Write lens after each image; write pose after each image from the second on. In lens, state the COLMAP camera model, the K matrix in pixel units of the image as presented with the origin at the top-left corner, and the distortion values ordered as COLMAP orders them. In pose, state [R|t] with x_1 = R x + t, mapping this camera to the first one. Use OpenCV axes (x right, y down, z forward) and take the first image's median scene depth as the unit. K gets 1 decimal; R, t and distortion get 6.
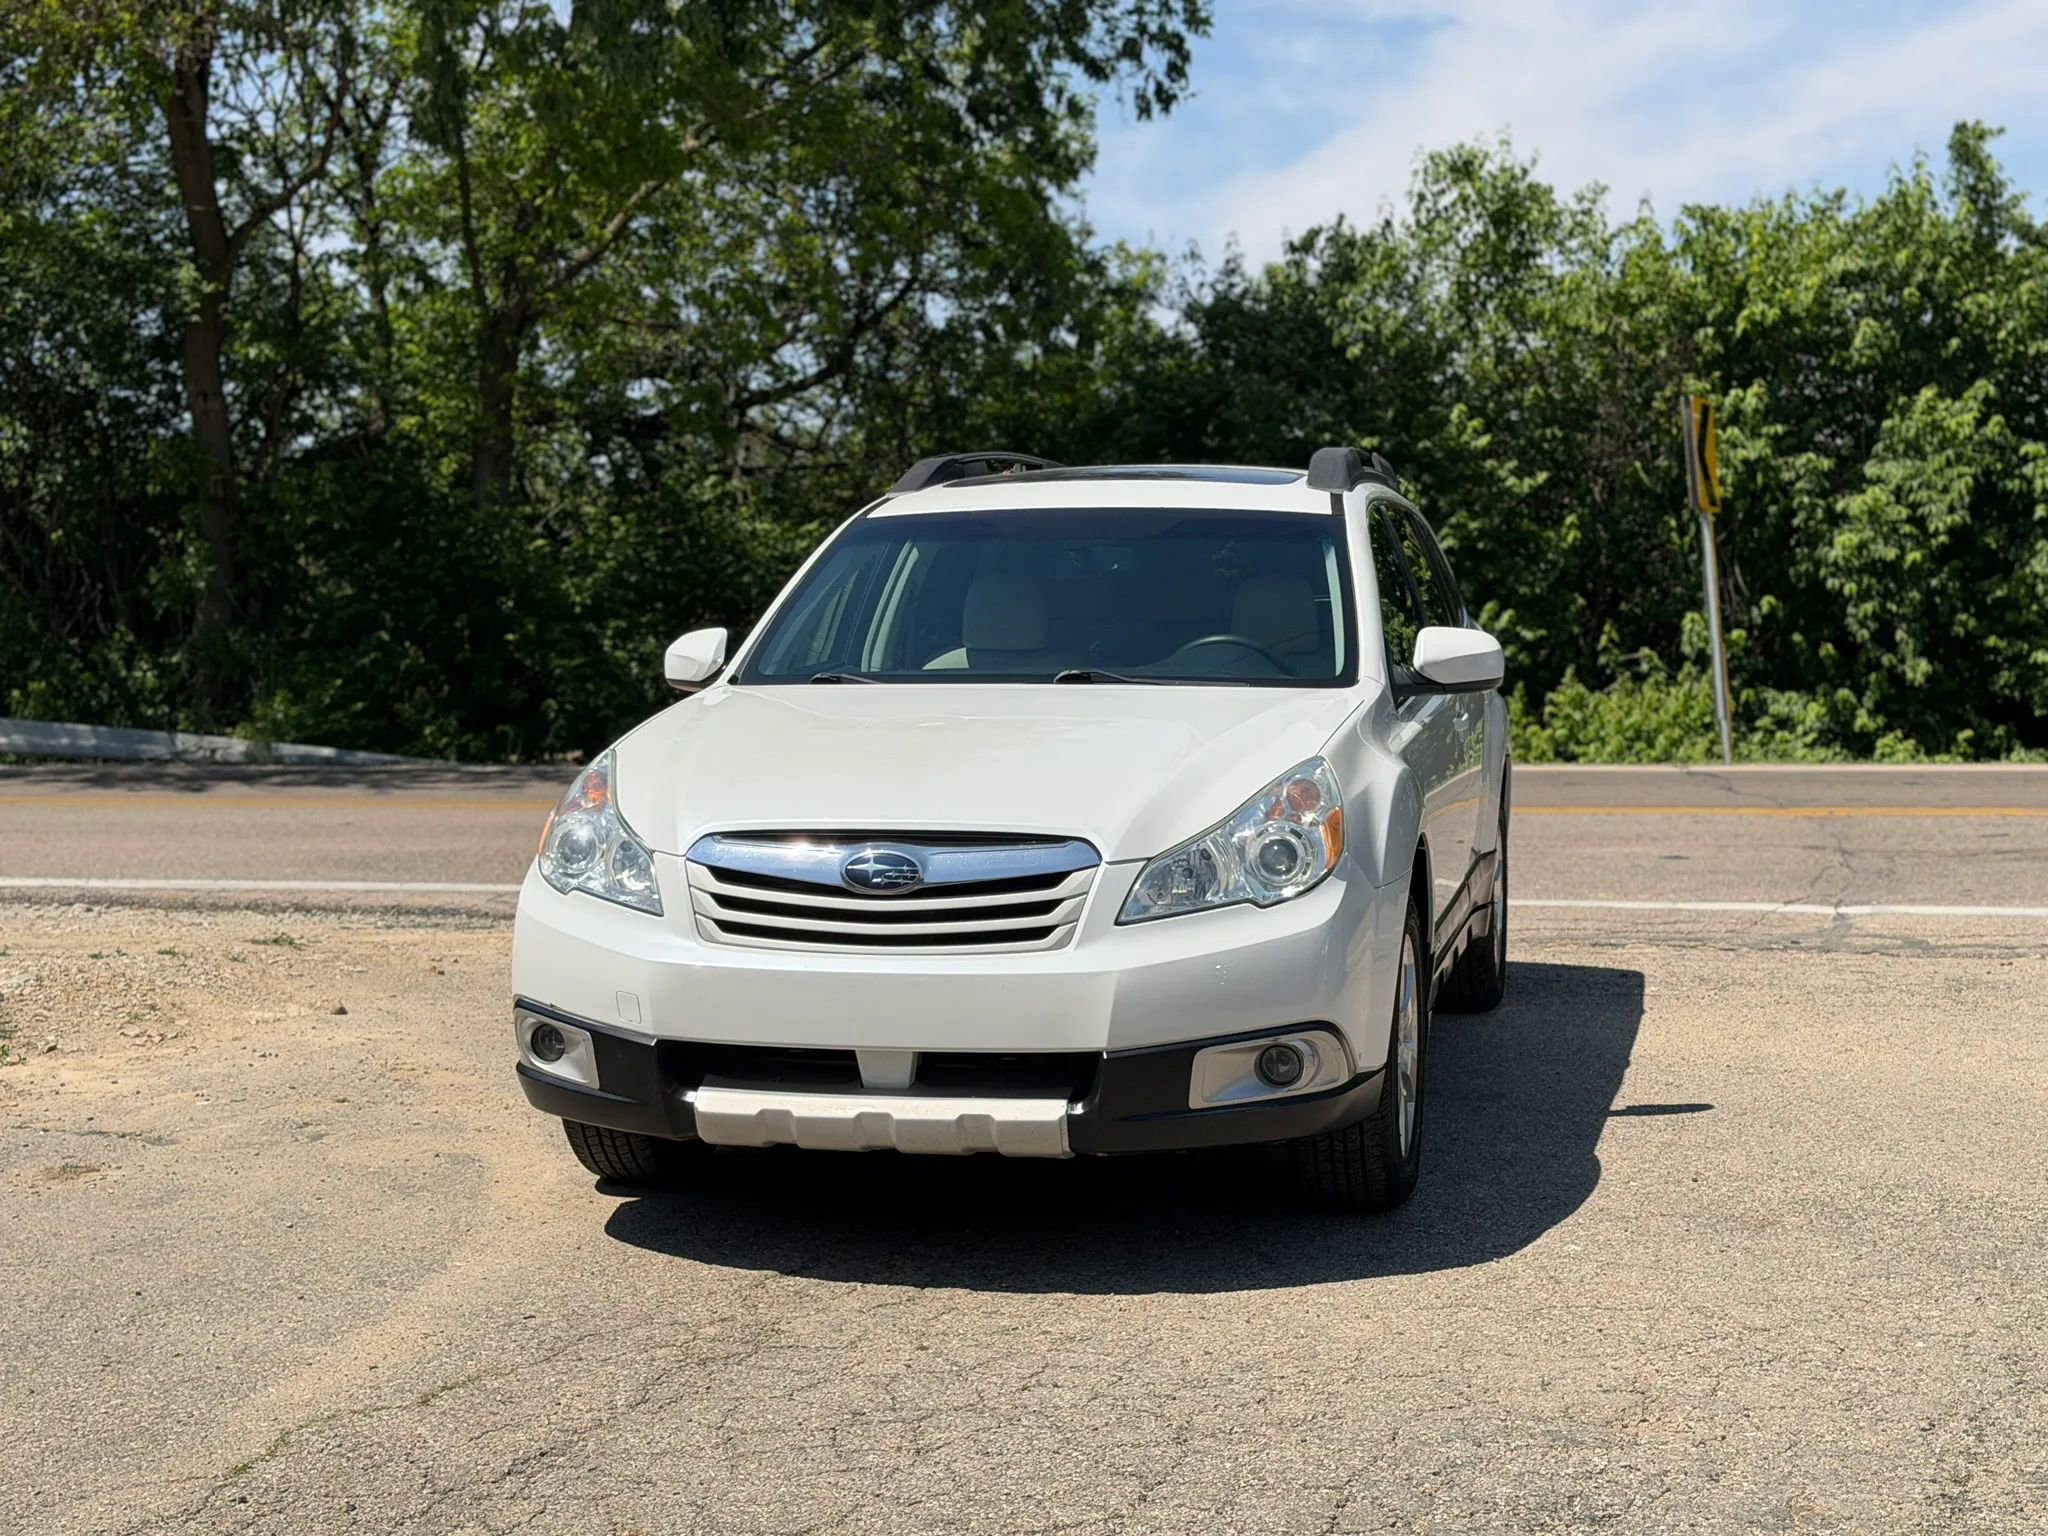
lens RADIAL K [[2969.7, 0, 1024.0], [0, 2969.7, 768.0], [0, 0, 1]] dist [0.178097, -0.337841]
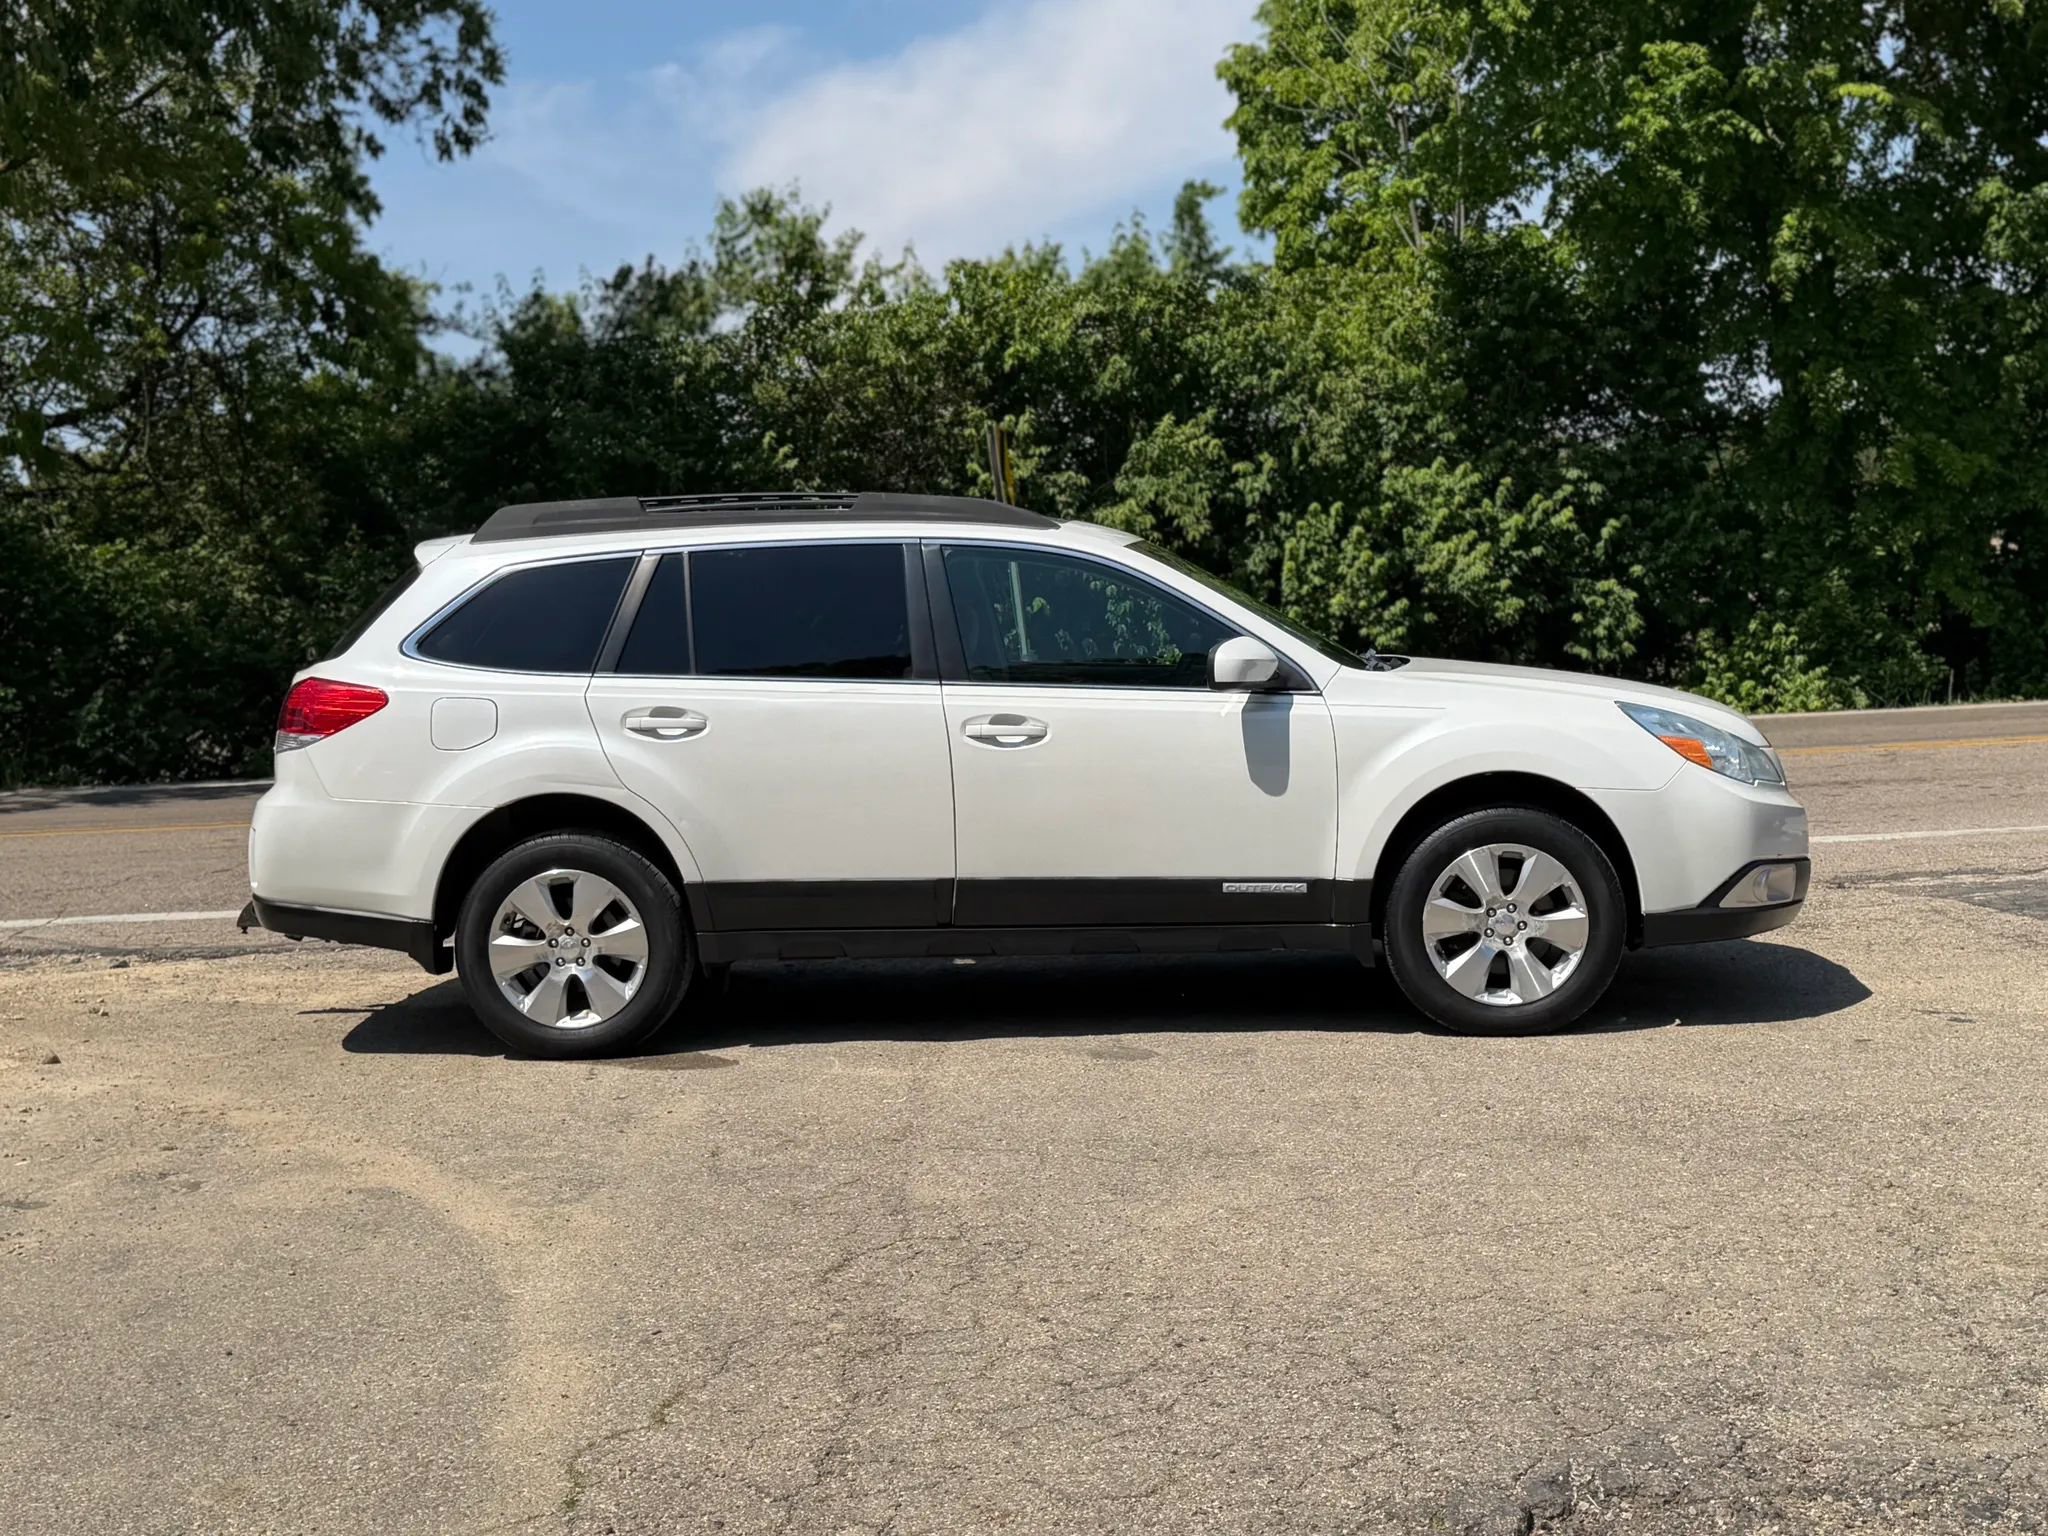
lens RADIAL K [[2685.2, 0, 1062.6], [0, 2685.2, 792.9], [0, 0, 1]] dist [0.177858, -0.340002]
pose [[0.948484, -0.050559, 0.312765, -0.146838], [0.045139, 0.998679, 0.024552, -0.012218], [-0.313593, -0.009169, 0.949513, 0.016663]]
